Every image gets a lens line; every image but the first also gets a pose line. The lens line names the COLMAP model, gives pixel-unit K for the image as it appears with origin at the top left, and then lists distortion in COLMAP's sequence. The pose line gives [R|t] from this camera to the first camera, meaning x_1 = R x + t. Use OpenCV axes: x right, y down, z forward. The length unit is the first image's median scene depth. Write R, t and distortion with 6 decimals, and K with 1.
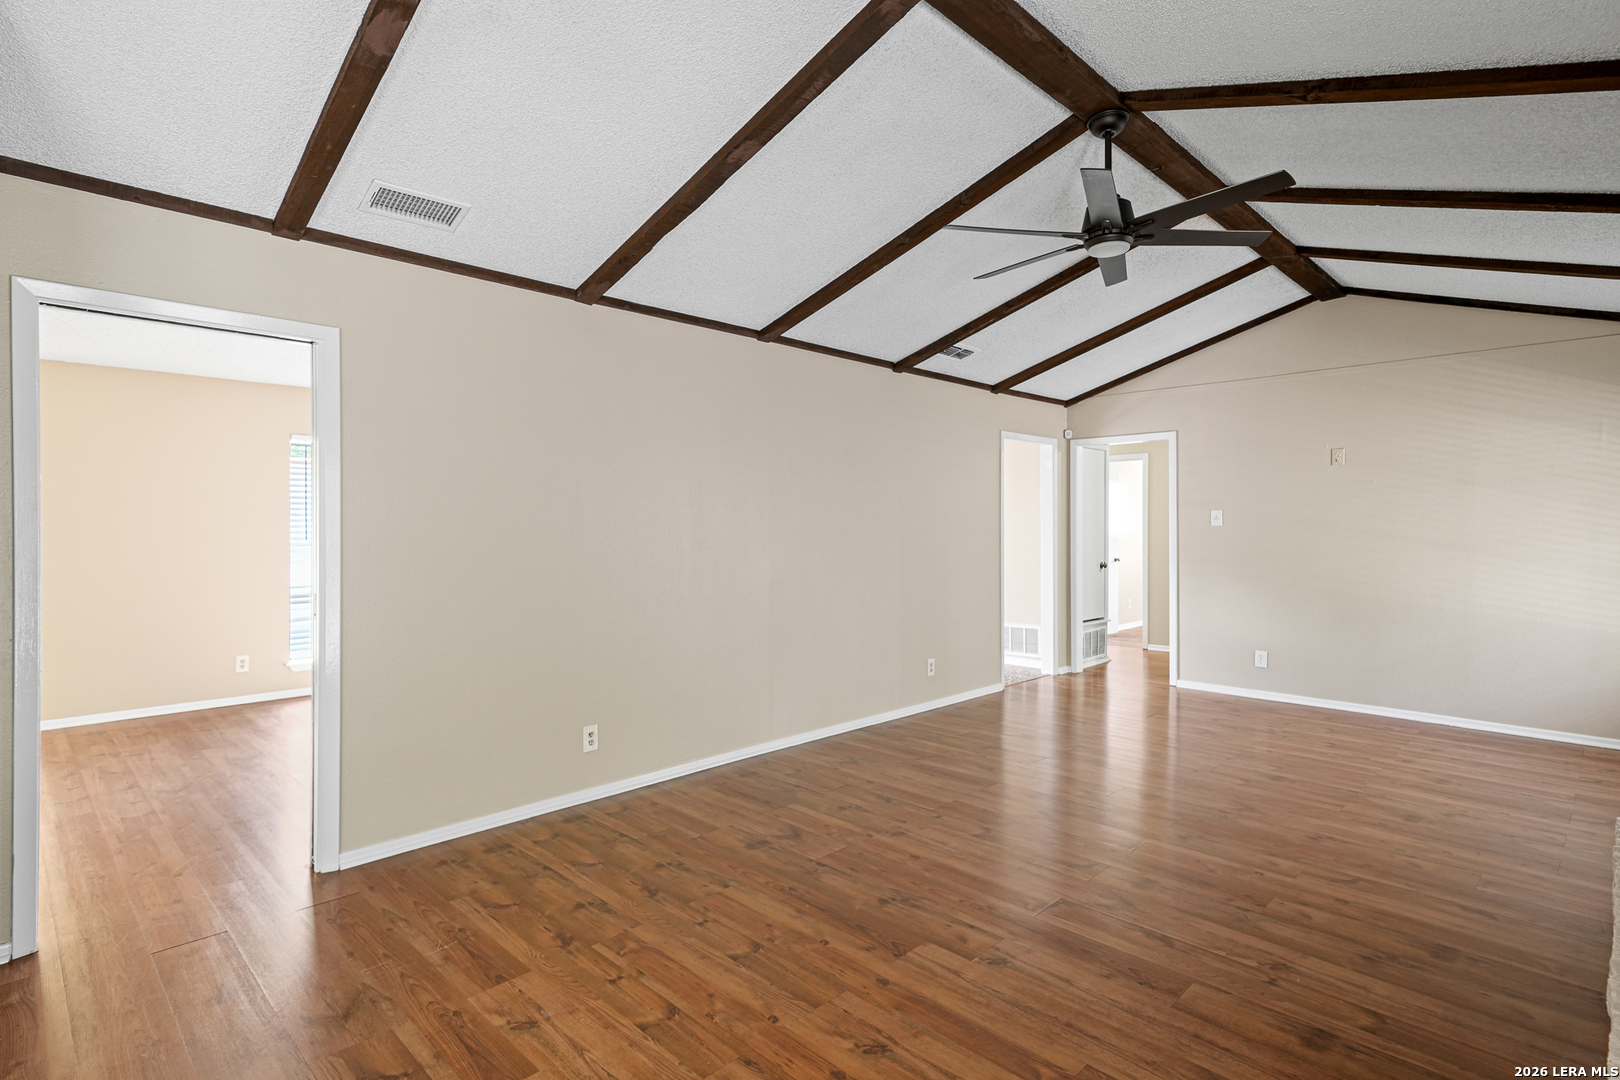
lens RADIAL K [[808.7, 0, 810.1], [0, 808.7, 526.7], [0, 0, 1]] dist [0.006351, 0.000996]
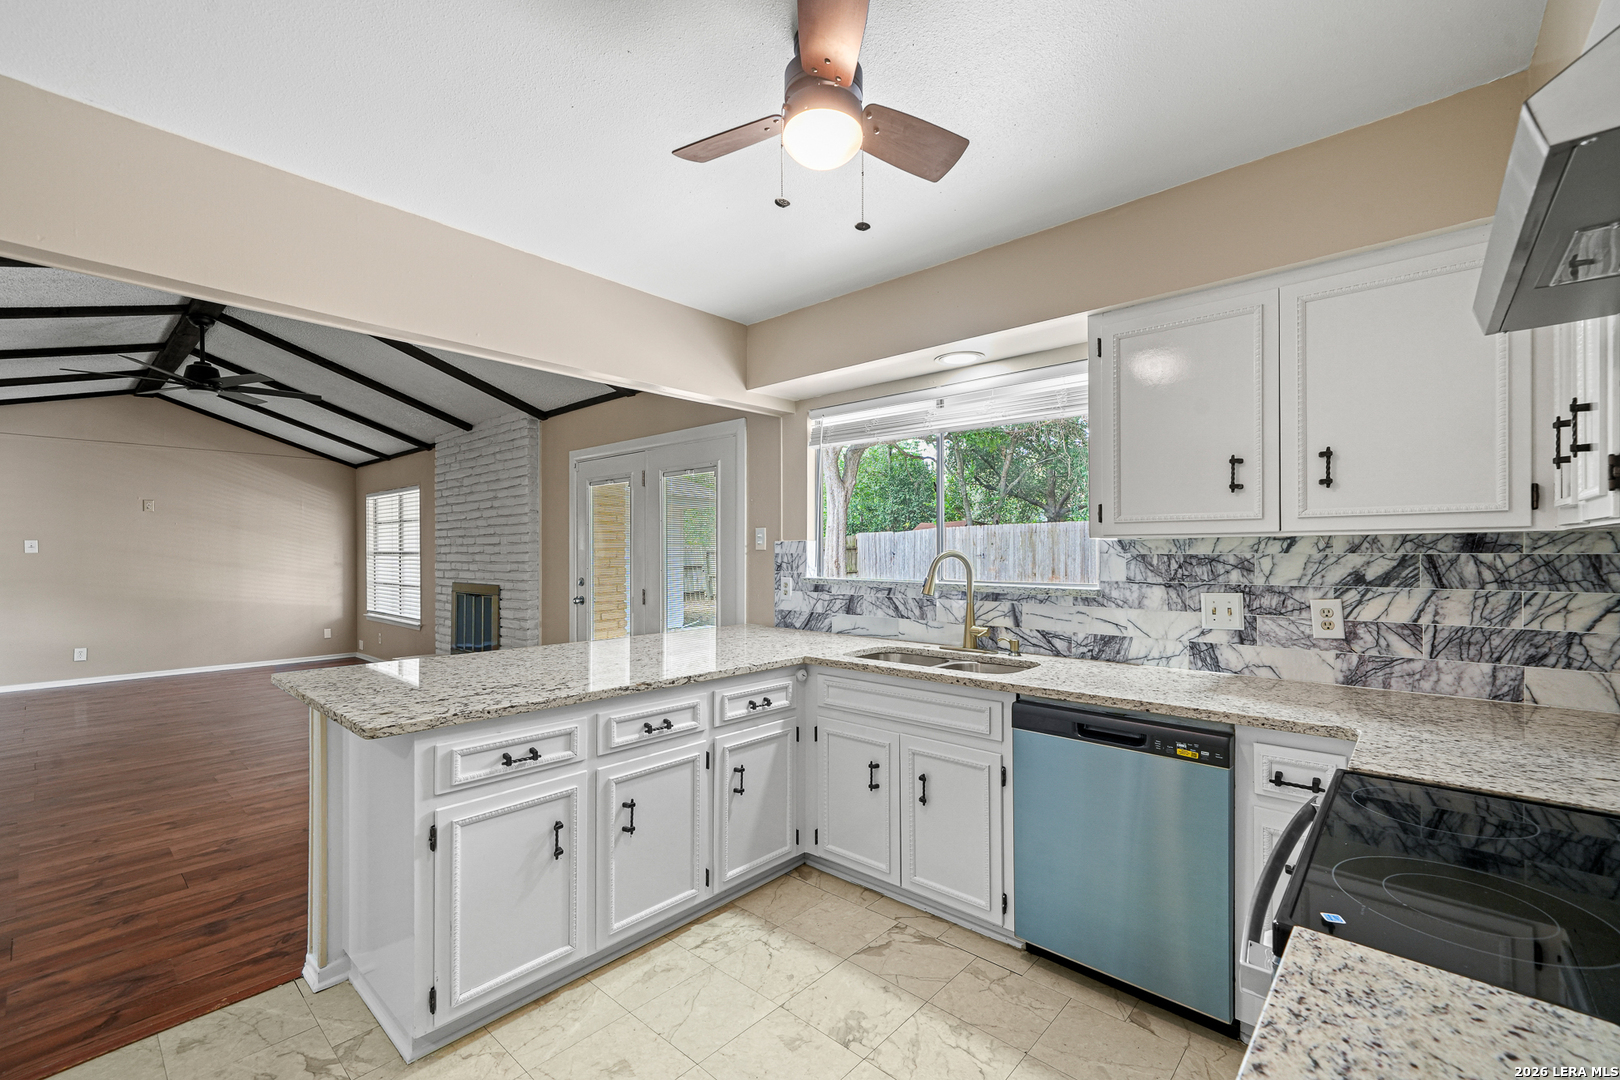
lens RADIAL K [[684.6, 0, 805.3], [0, 684.6, 552.6], [0, 0, 1]] dist [0.001989, 0.000465]
pose [[-0.052768, -0.005350, 0.998592, -1.140343], [0.005458, 0.999969, 0.005646, -0.002523], [-0.998592, 0.005748, -0.052737, -0.217069]]
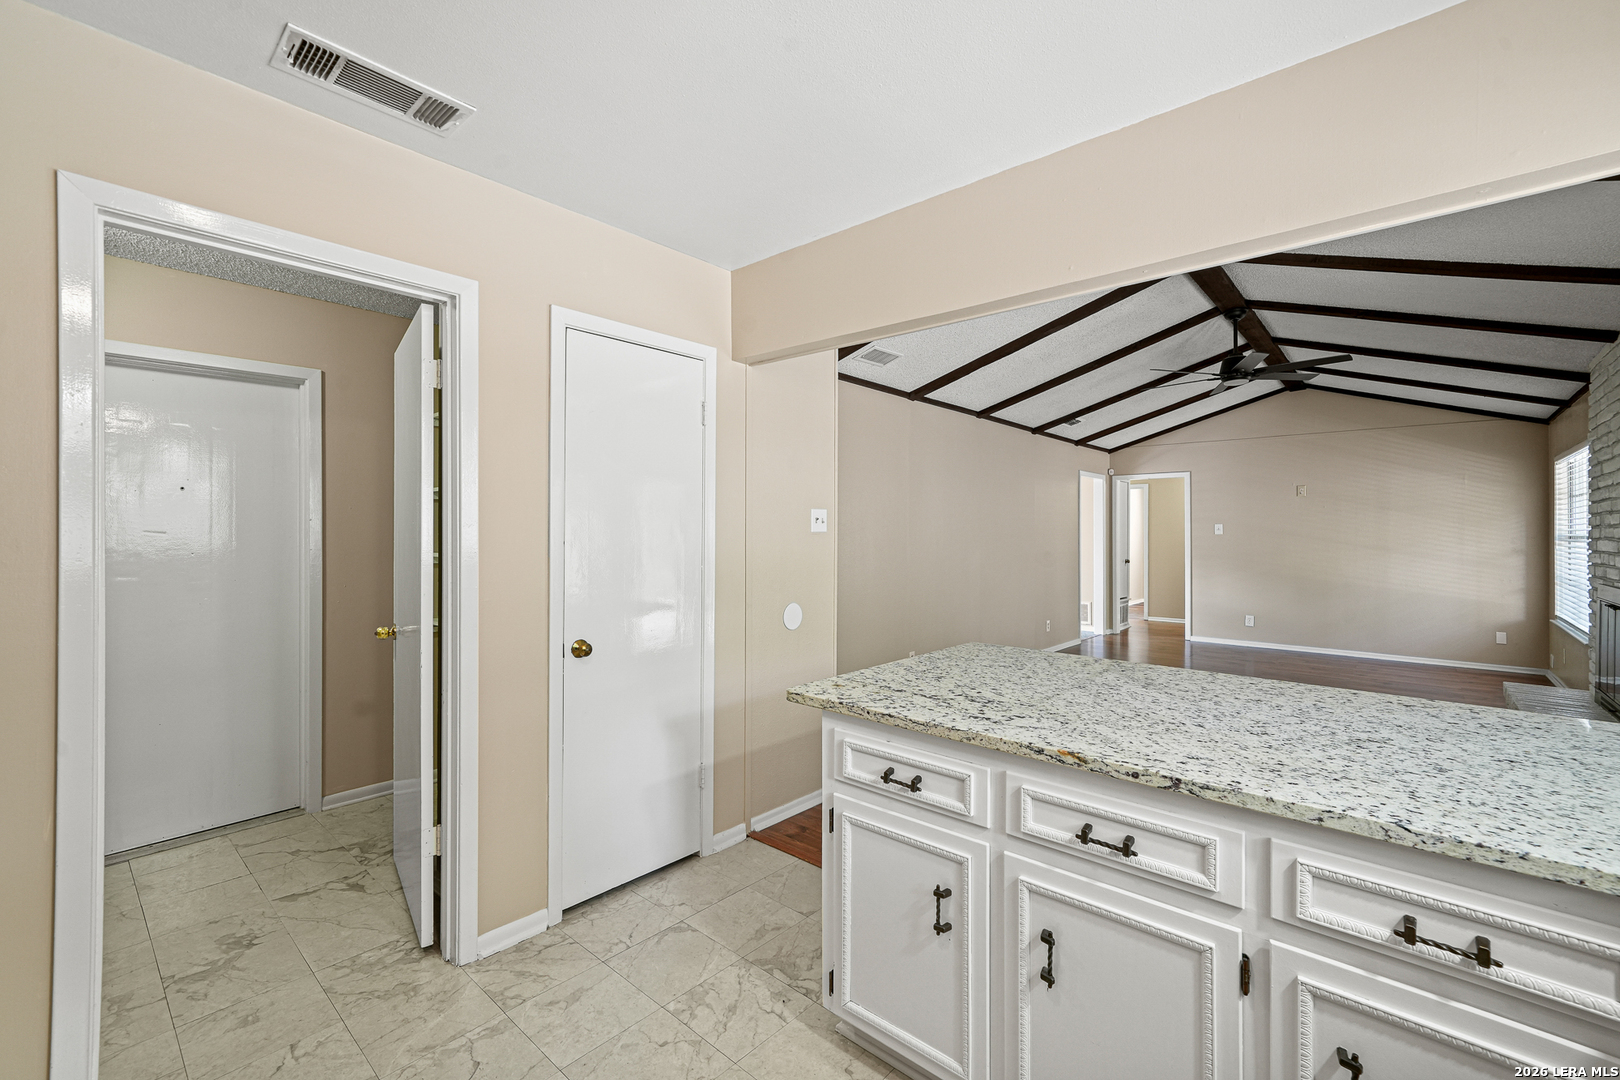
lens RADIAL K [[687.2, 0, 807.9], [0, 687.2, 529.1], [0, 0, 1]] dist [0.000209, 0.000303]
pose [[0.998003, 0.001930, 0.063134, -0.678105], [-0.001487, 0.999974, -0.007055, -0.001537], [-0.063146, 0.006947, 0.997980, -0.471450]]
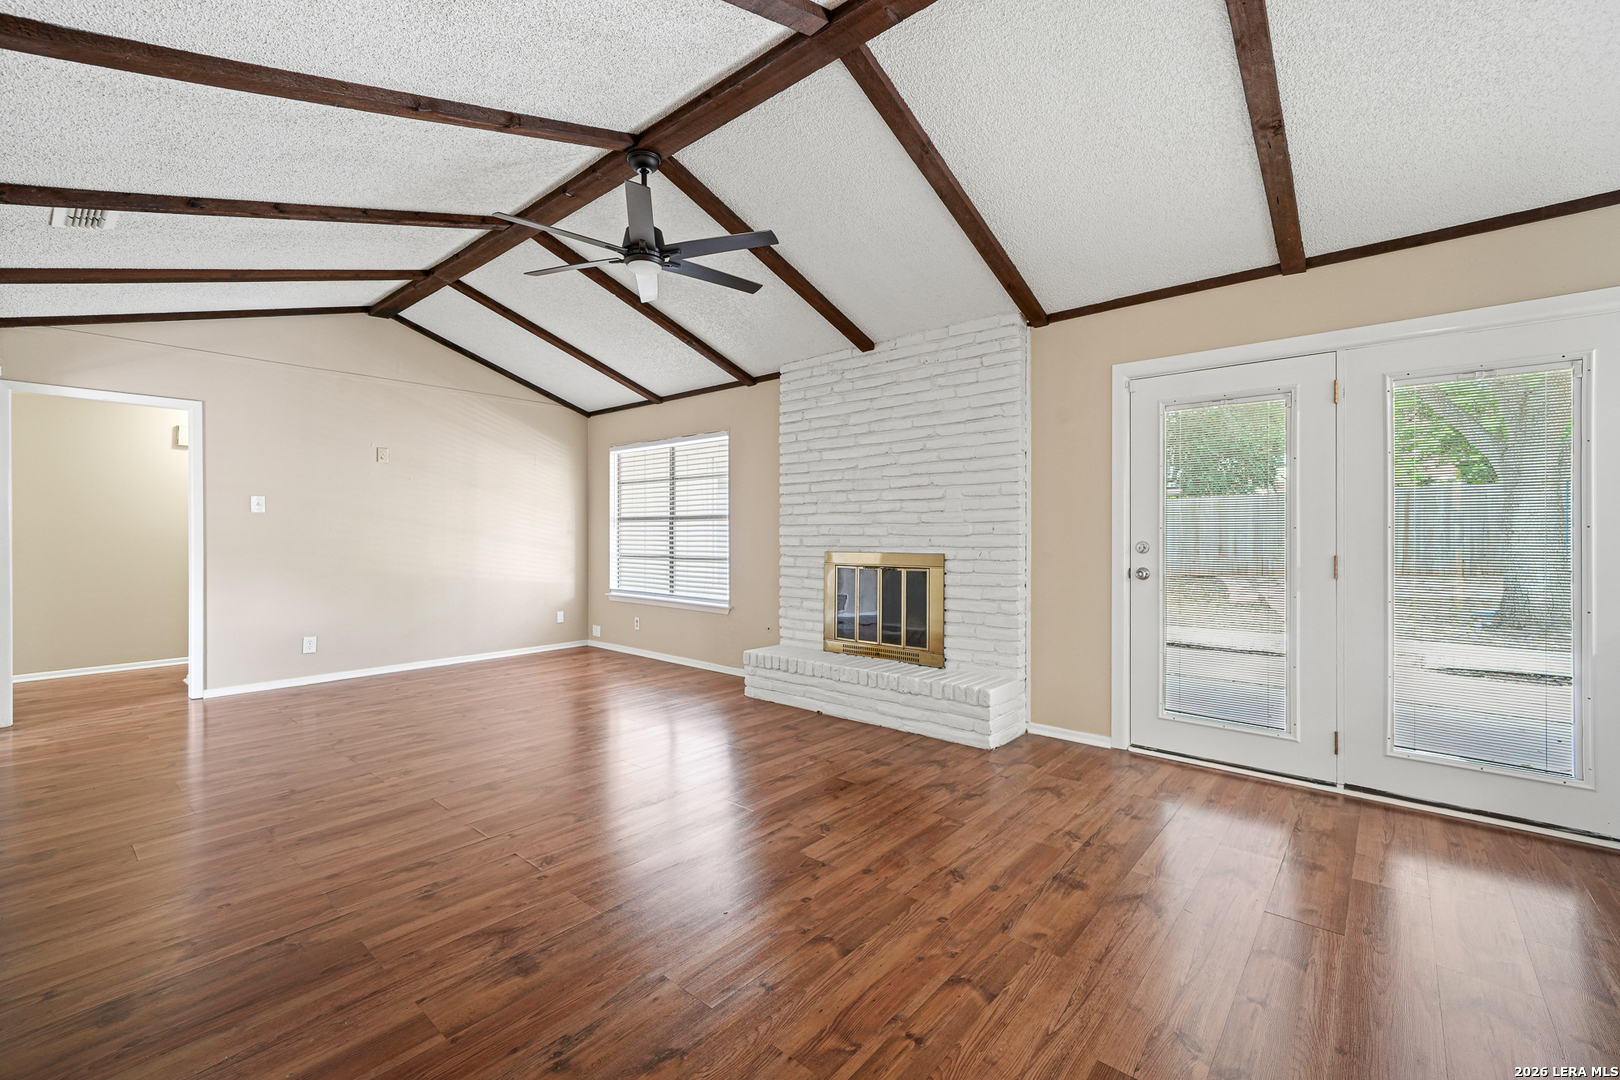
lens RADIAL K [[677.2, 0, 810.2], [0, 677.2, 533.0], [0, 0, 1]] dist [0.001729, 0.000047]
pose [[-0.067514, -0.003239, 0.997713, -0.620108], [0.003221, 0.999989, 0.003464, 0.041189], [-0.997713, 0.003448, -0.067502, 0.793342]]
